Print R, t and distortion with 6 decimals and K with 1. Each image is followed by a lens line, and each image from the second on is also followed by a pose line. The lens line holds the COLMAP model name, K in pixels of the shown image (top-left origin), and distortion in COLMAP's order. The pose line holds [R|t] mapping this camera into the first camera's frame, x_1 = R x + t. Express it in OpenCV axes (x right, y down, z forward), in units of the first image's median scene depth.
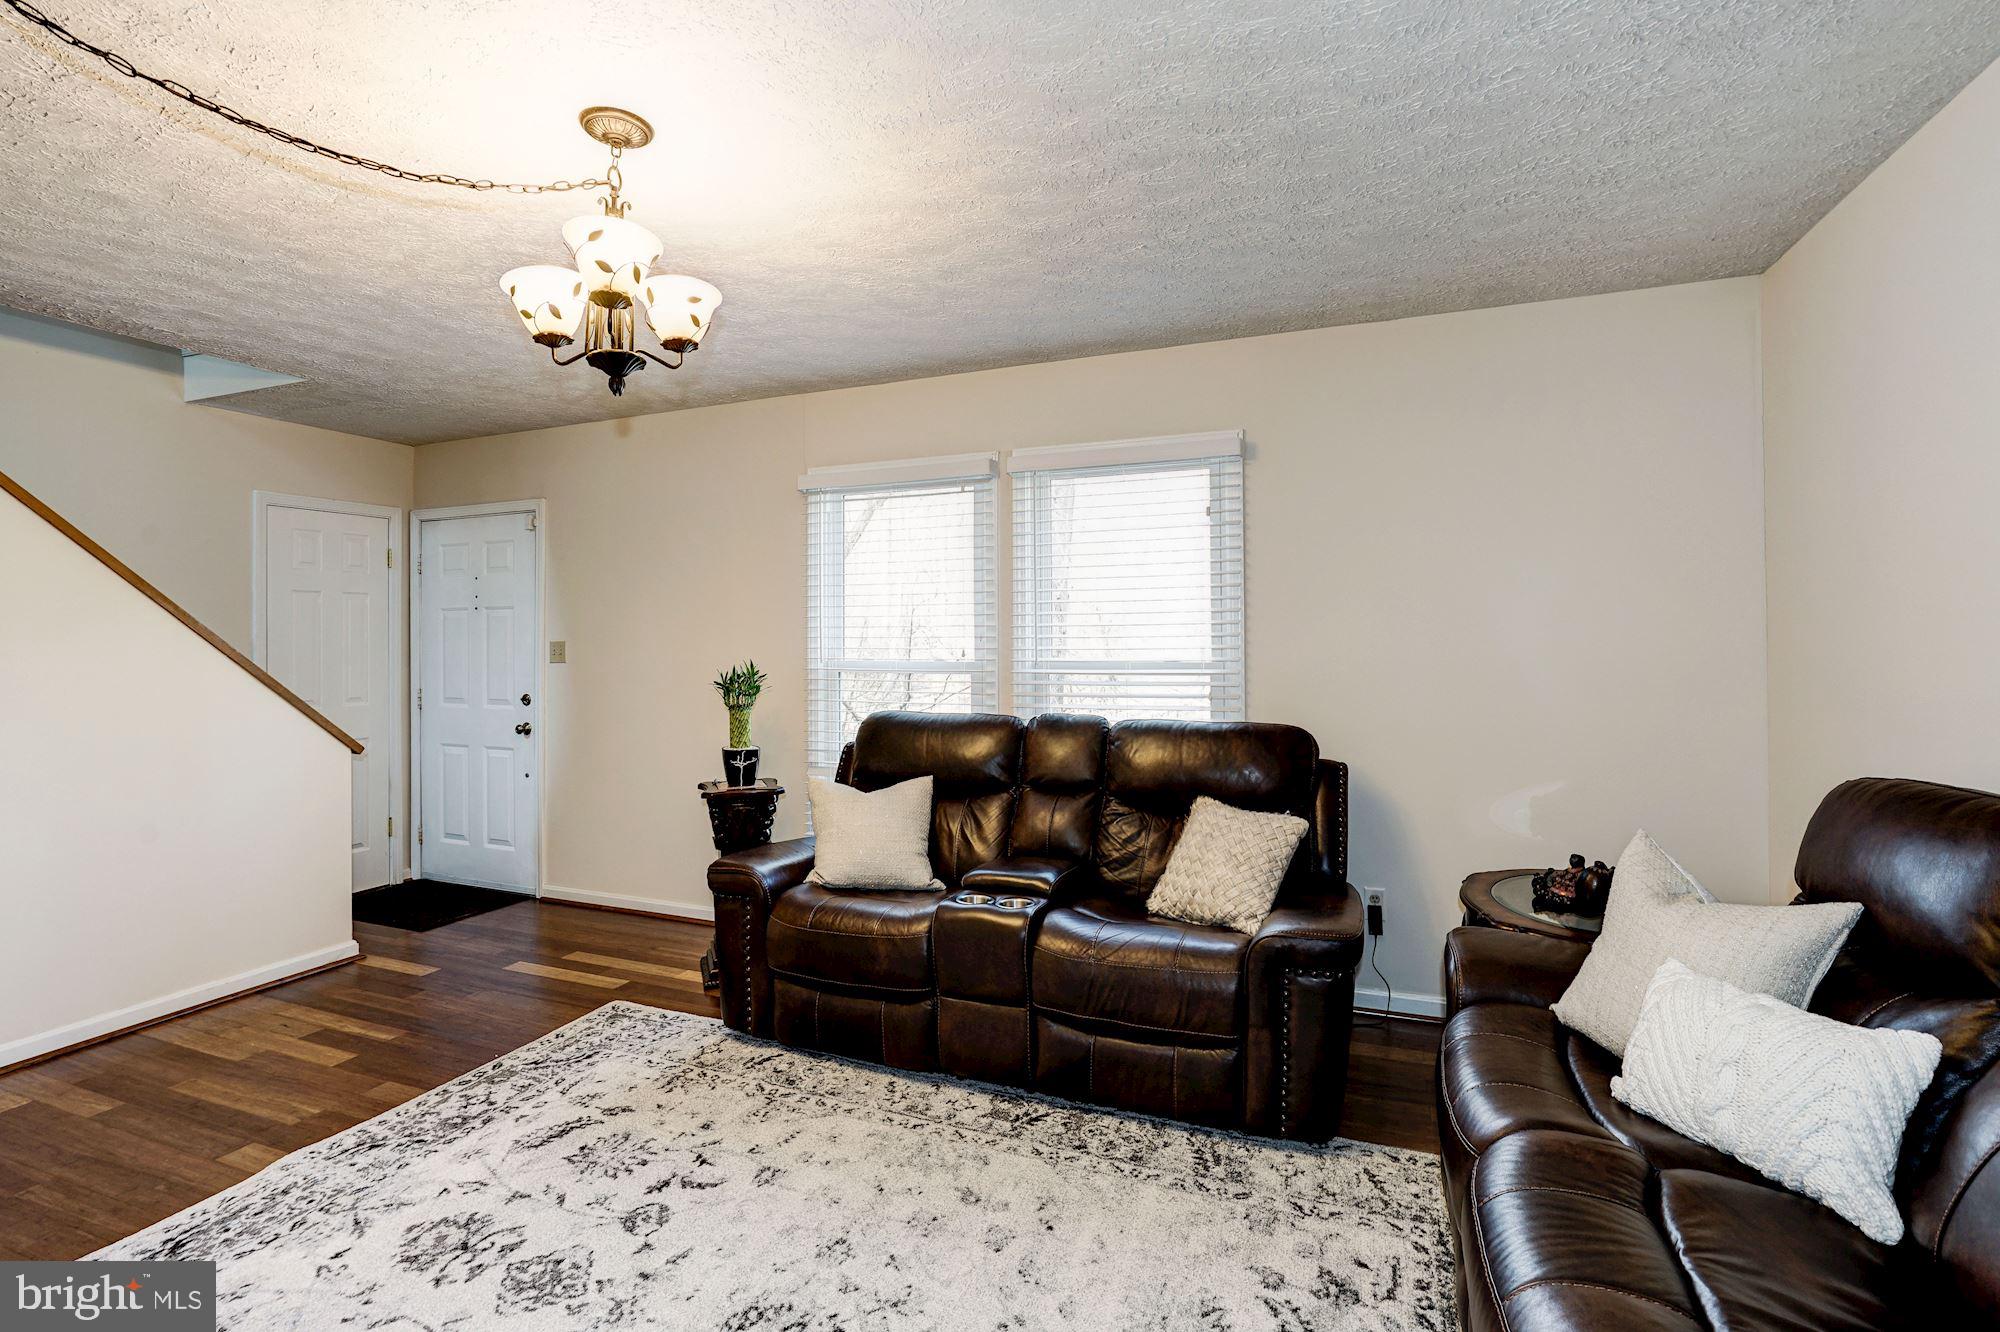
lens RADIAL K [[915.7, 0, 998.8], [0, 915.7, 652.0], [0, 0, 1]] dist [-0.027796, 0.011536]
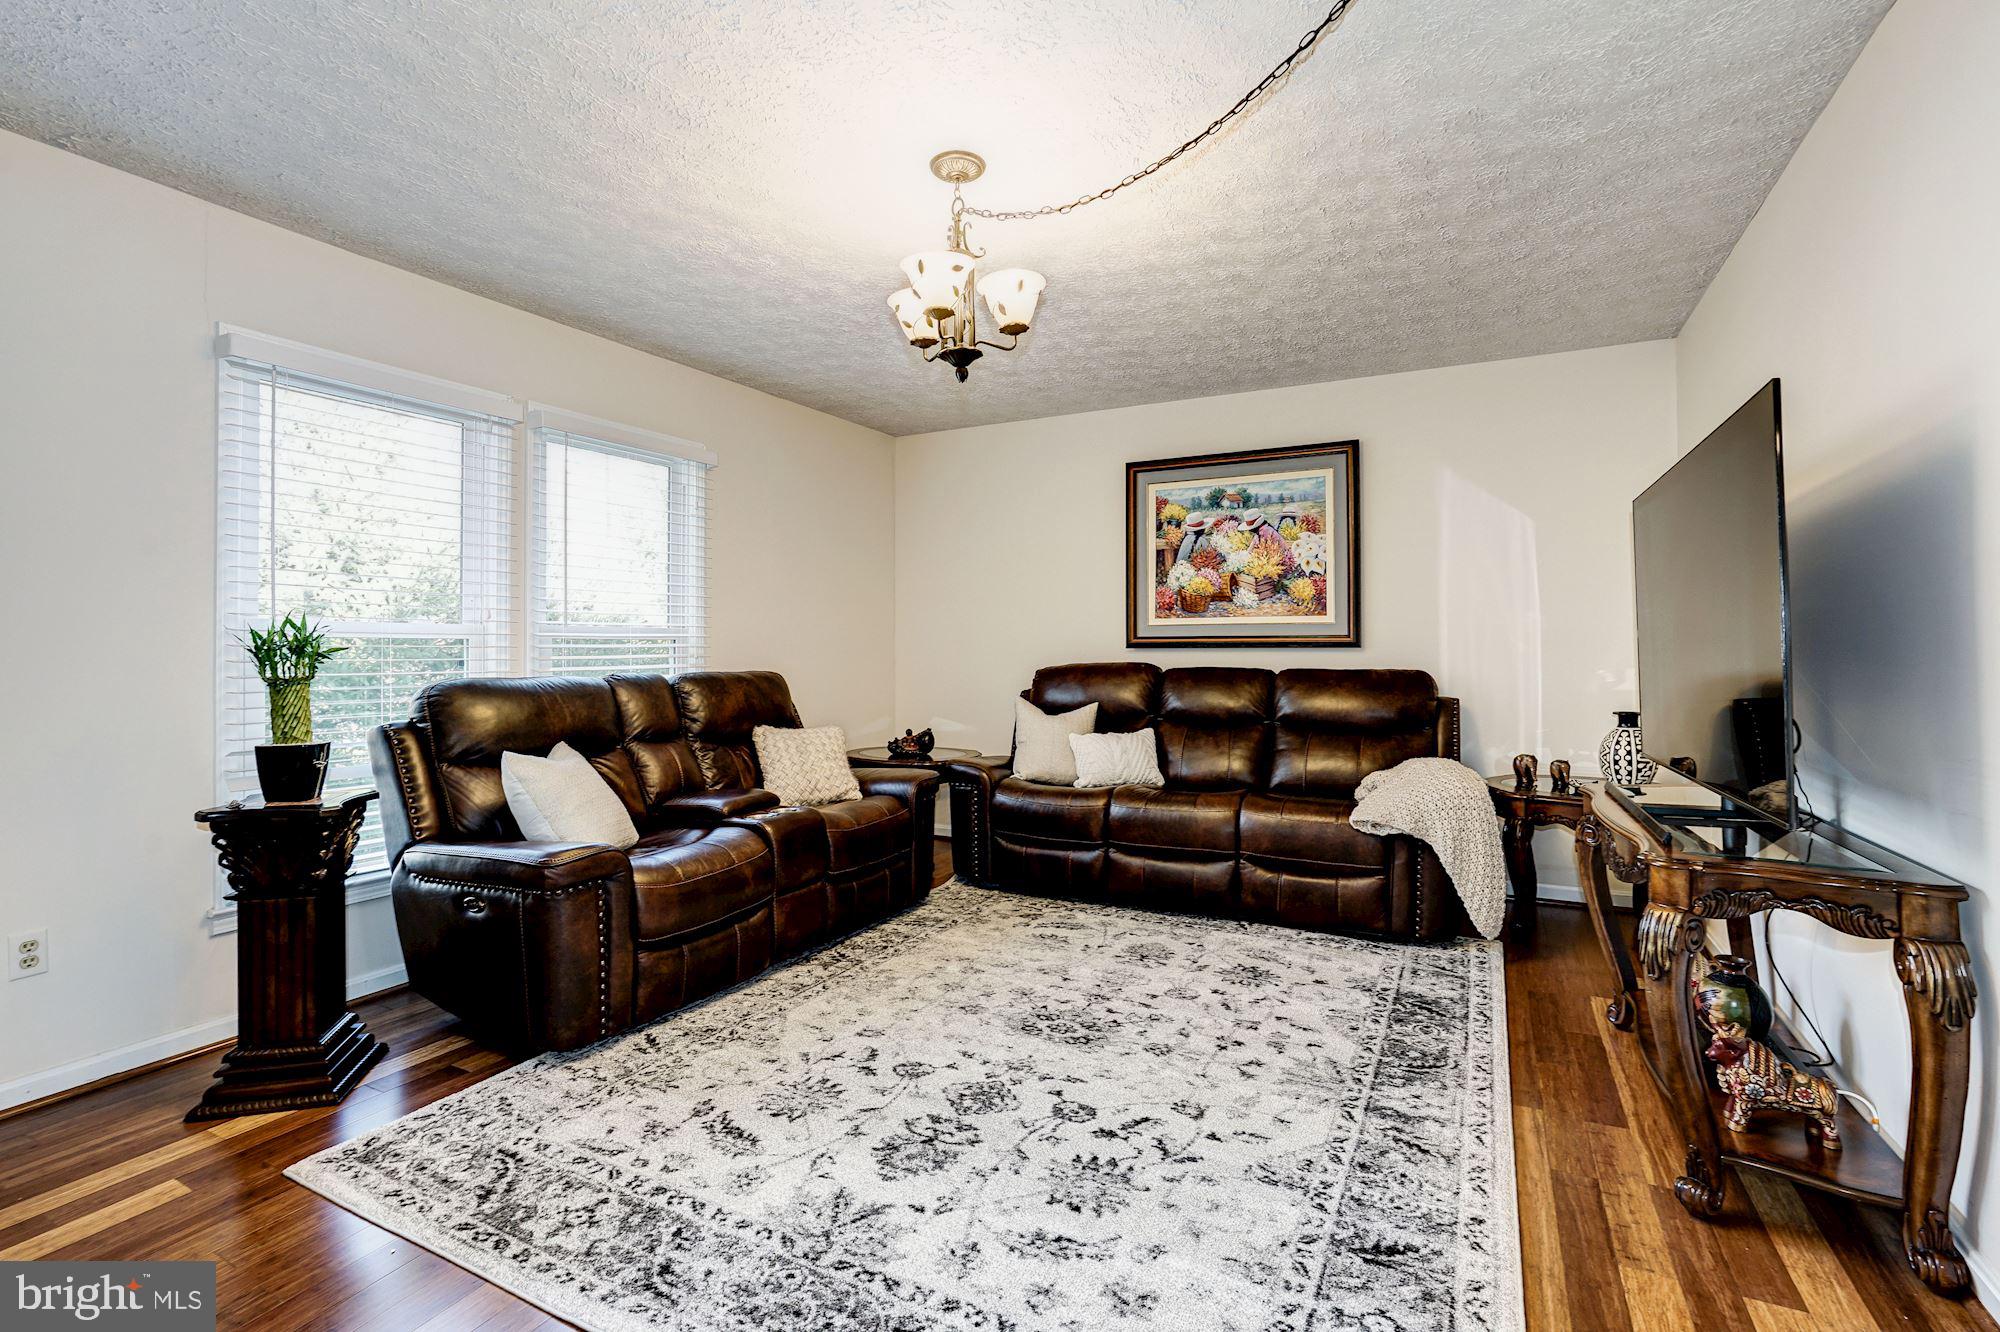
lens RADIAL K [[915.7, 0, 1002.9], [0, 915.7, 654.4], [0, 0, 1]] dist [-0.027796, 0.011536]
pose [[0.099439, -0.006349, 0.995023, -1.290214], [0.006535, 0.999962, 0.005727, 0.058800], [-0.995022, 0.005933, 0.099477, 0.624884]]
